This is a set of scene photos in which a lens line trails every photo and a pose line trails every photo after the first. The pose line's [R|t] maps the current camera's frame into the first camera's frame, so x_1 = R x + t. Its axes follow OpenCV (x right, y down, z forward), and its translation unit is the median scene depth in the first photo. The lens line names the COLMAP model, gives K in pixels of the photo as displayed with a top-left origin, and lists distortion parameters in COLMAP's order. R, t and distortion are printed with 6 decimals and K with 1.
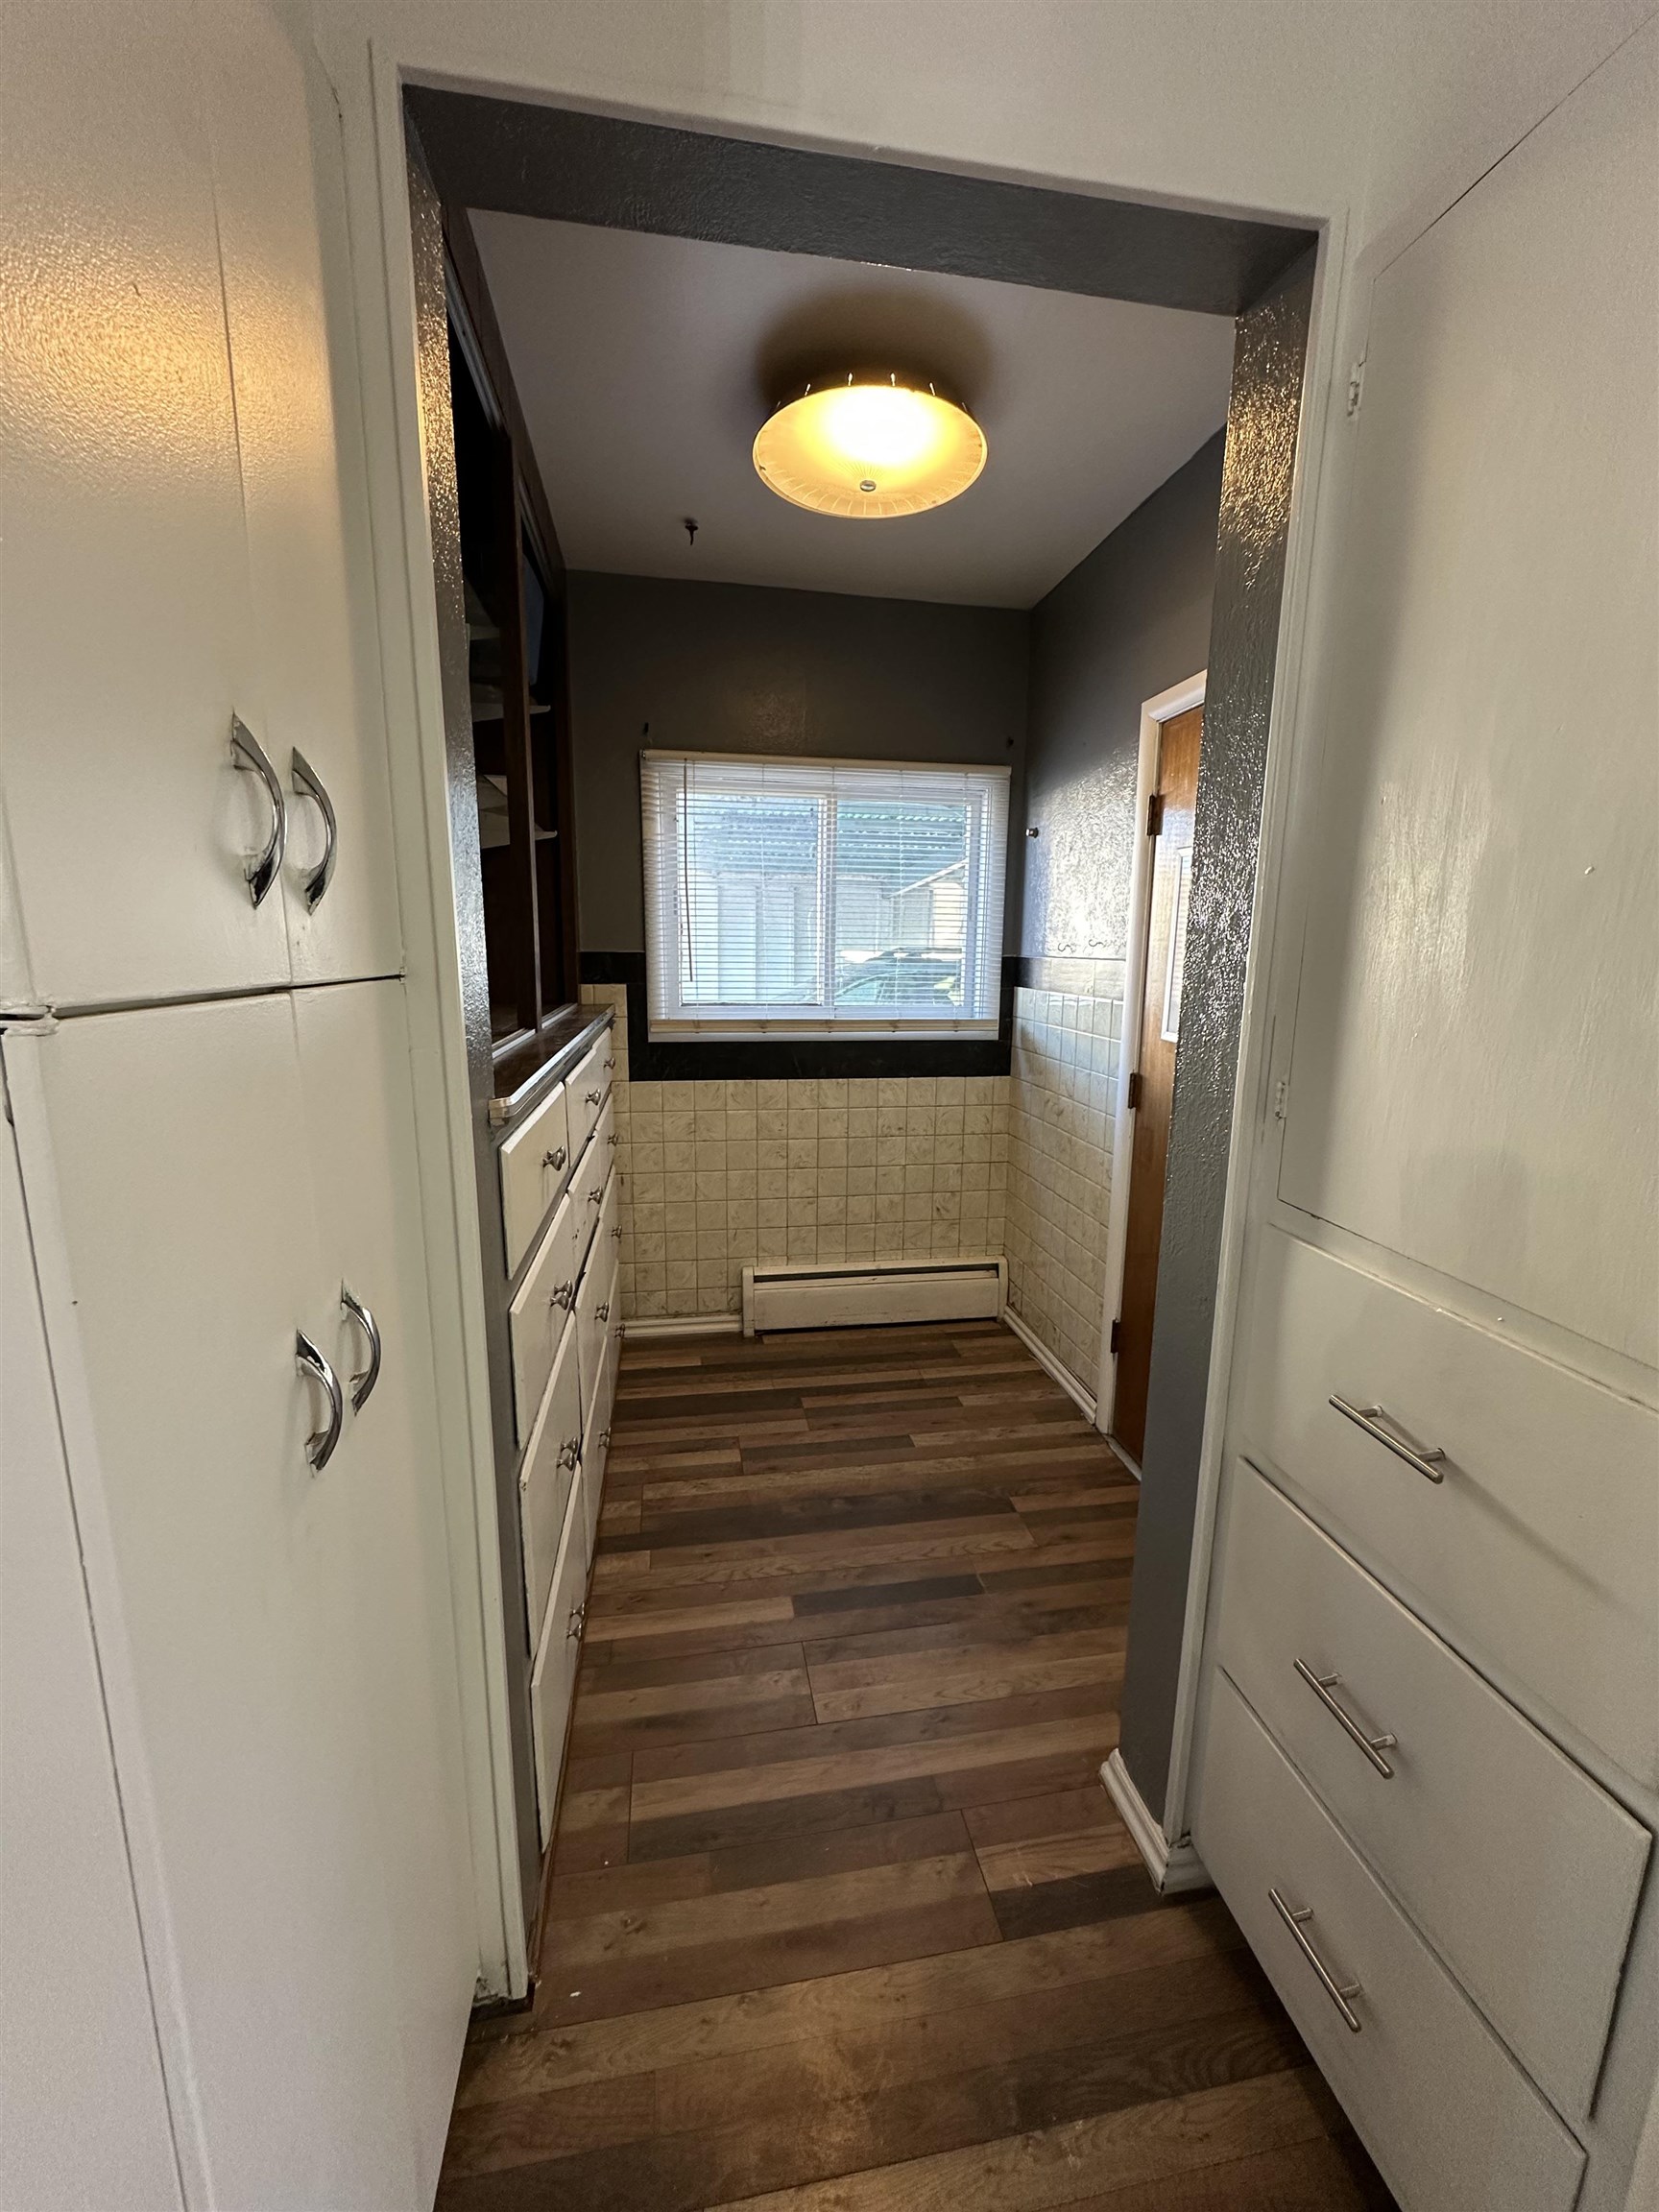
lens RADIAL K [[877.9, 0, 830.5], [0, 877.9, 1107.6], [0, 0, 1]] dist [0.001095, 0.000081]
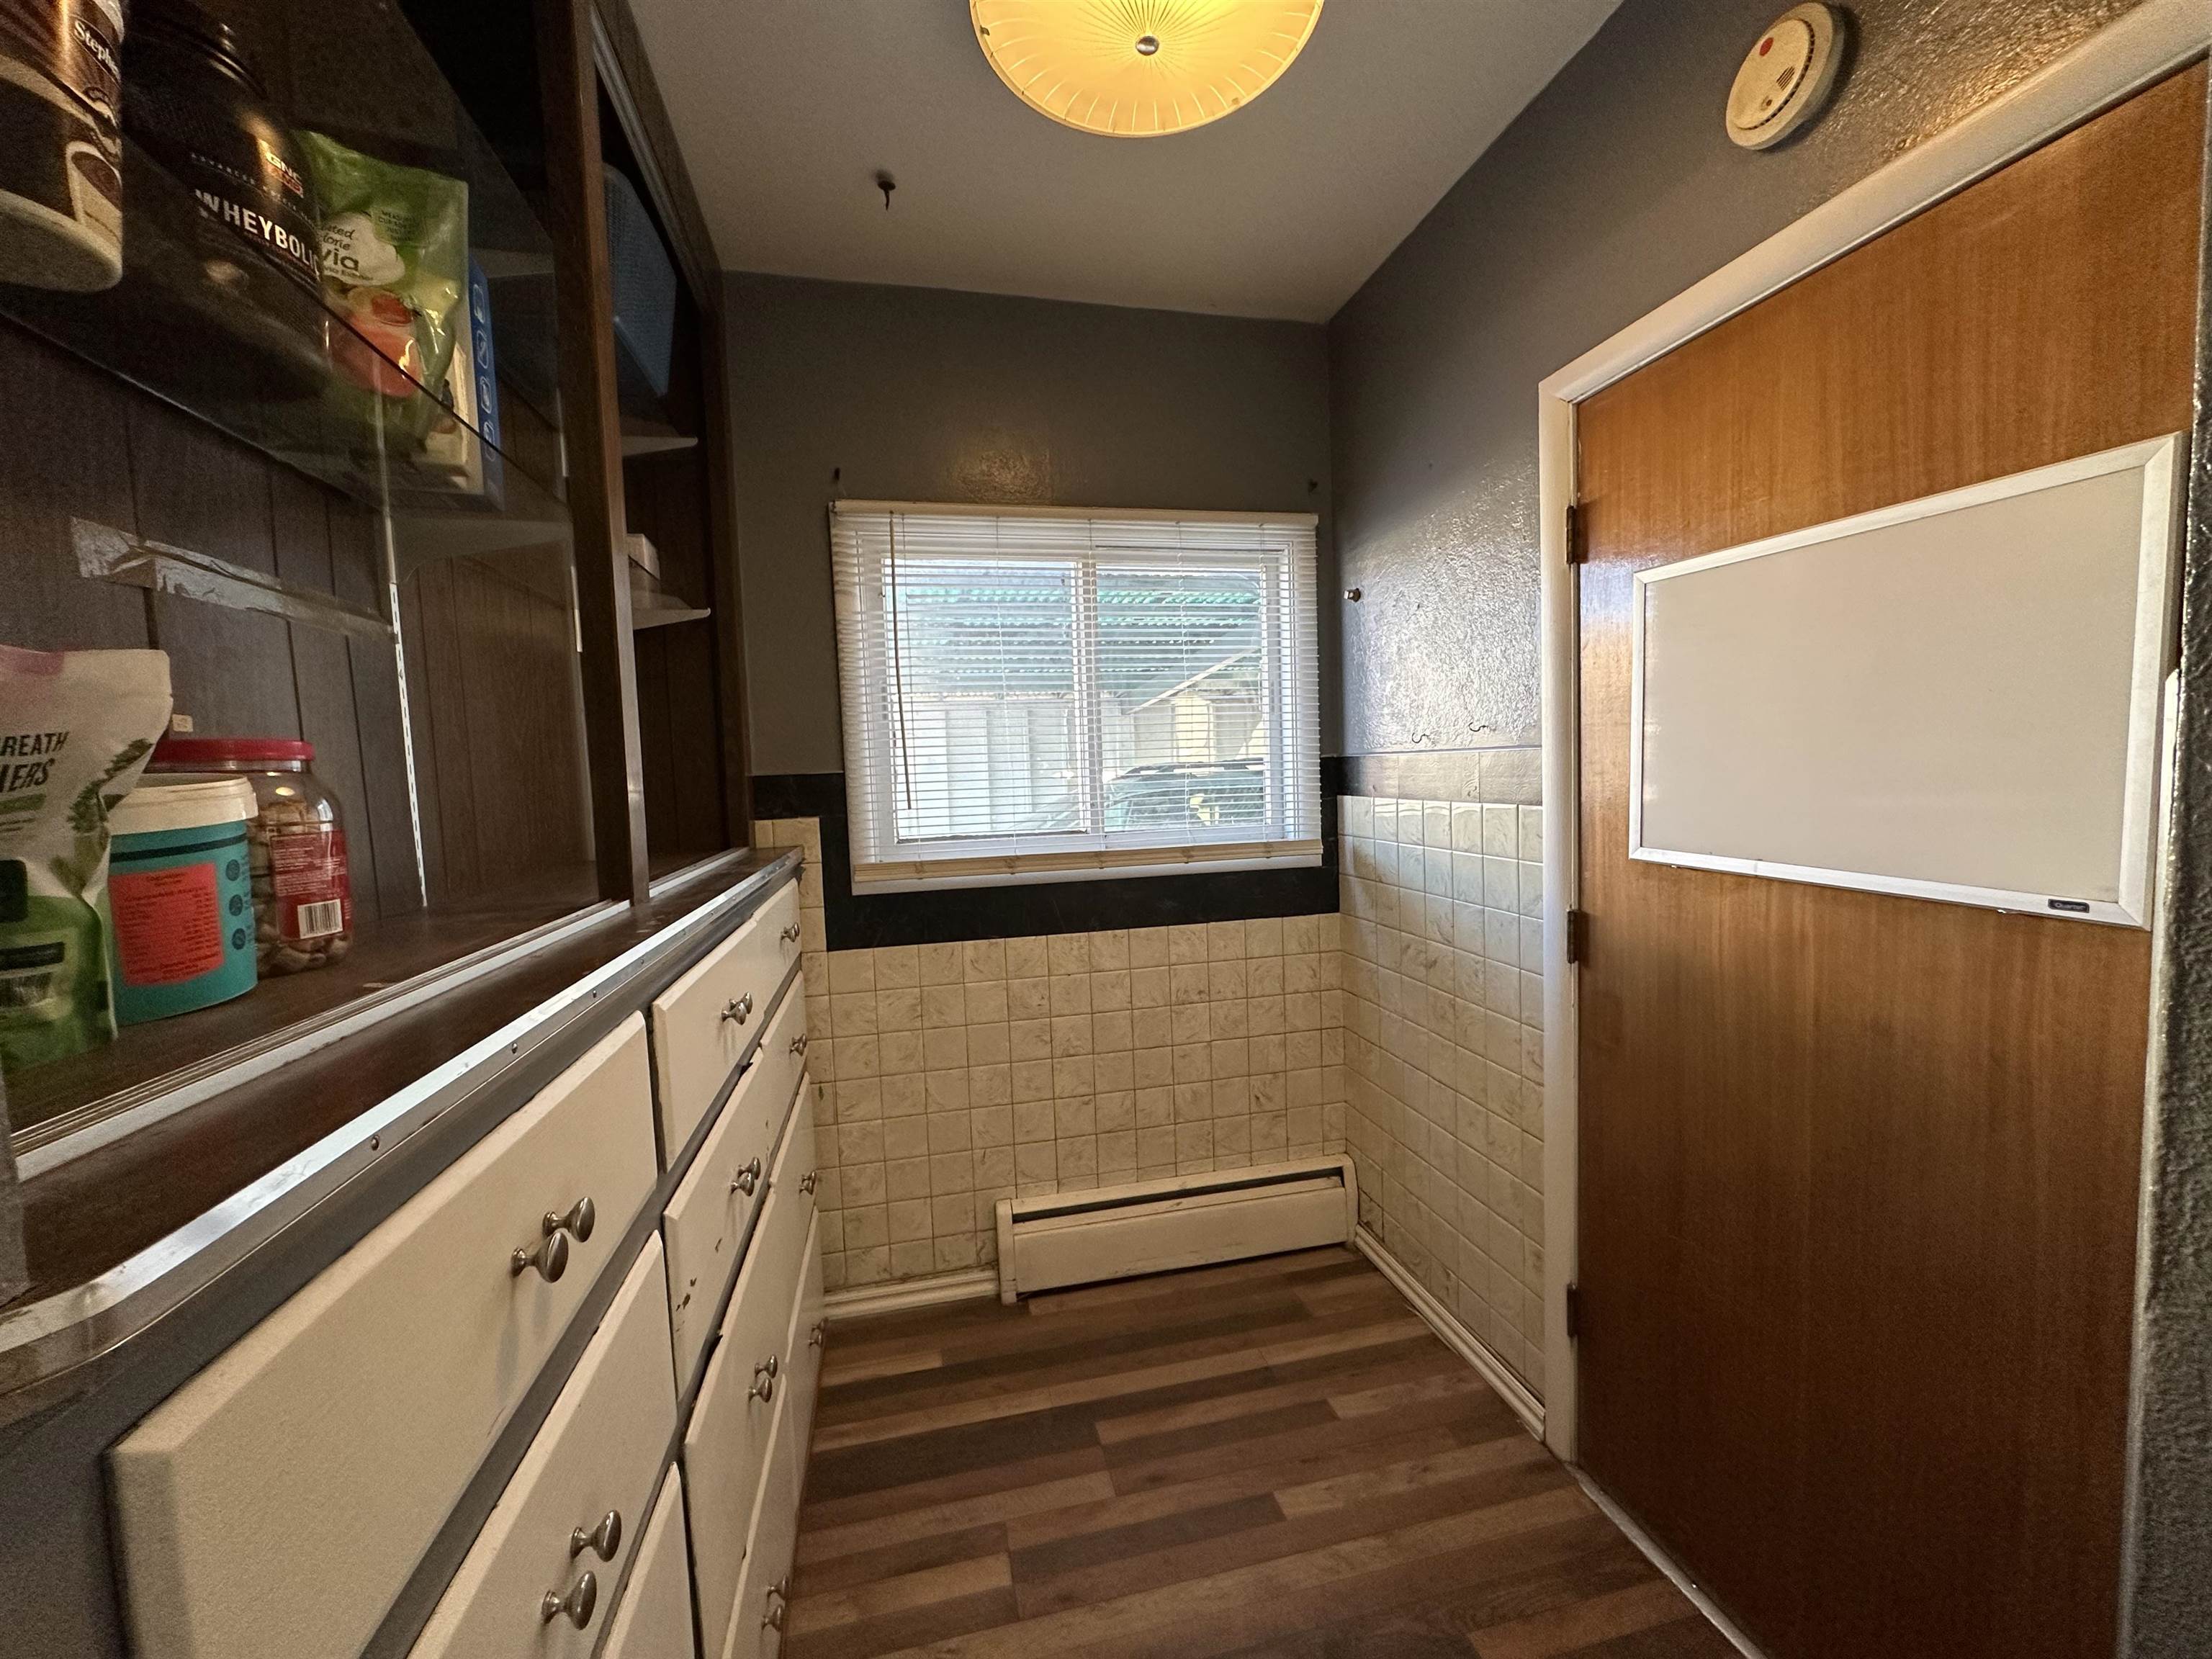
lens RADIAL K [[877.9, 0, 1104.8], [0, 877.9, 834.2], [0, 0, 1]] dist [0.001095, 0.000081]
pose [[0.997592, -0.050726, 0.047295, -0.032478], [0.055627, 0.992502, -0.108836, -0.034541], [-0.041419, 0.111205, 0.992934, 0.270621]]
